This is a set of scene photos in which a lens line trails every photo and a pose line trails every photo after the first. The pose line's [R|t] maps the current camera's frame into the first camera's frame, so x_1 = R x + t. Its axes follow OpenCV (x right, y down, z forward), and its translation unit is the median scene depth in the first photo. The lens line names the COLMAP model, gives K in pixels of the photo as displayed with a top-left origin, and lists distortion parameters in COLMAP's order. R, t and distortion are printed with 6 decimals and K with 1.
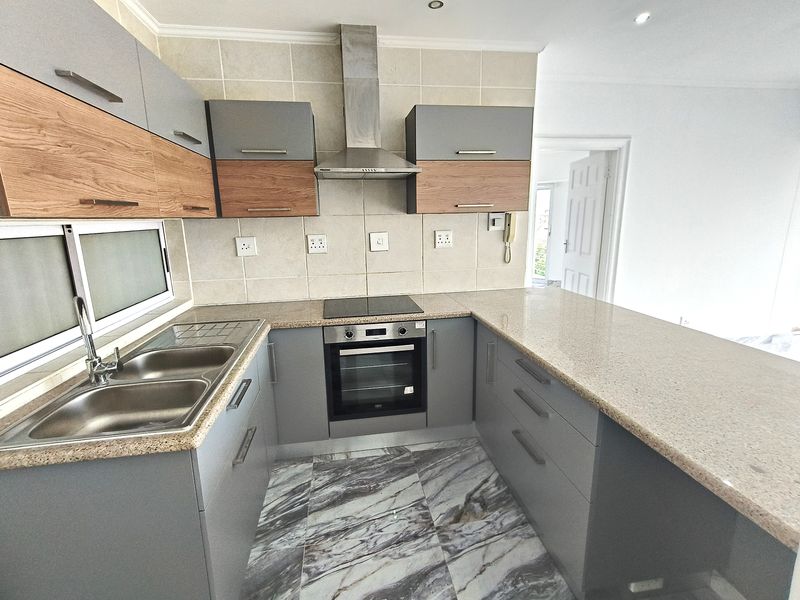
lens RADIAL K [[364.4, 0, 410.6], [0, 364.4, 295.8], [0, 0, 1]] dist [0.000479, -0.000024]
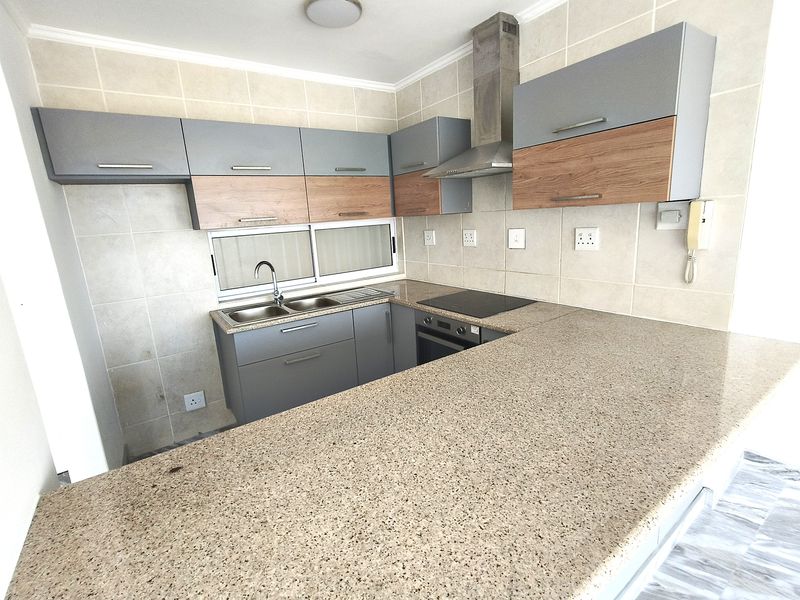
lens RADIAL K [[370.2, 0, 396.4], [0, 370.2, 293.9], [0, 0, 1]] dist [0.003626, -0.000025]
pose [[0.445491, 0.180048, -0.876995, 0.709643], [-0.138307, 0.981650, 0.131278, -0.102993], [0.884539, 0.062811, 0.462219, 0.338076]]
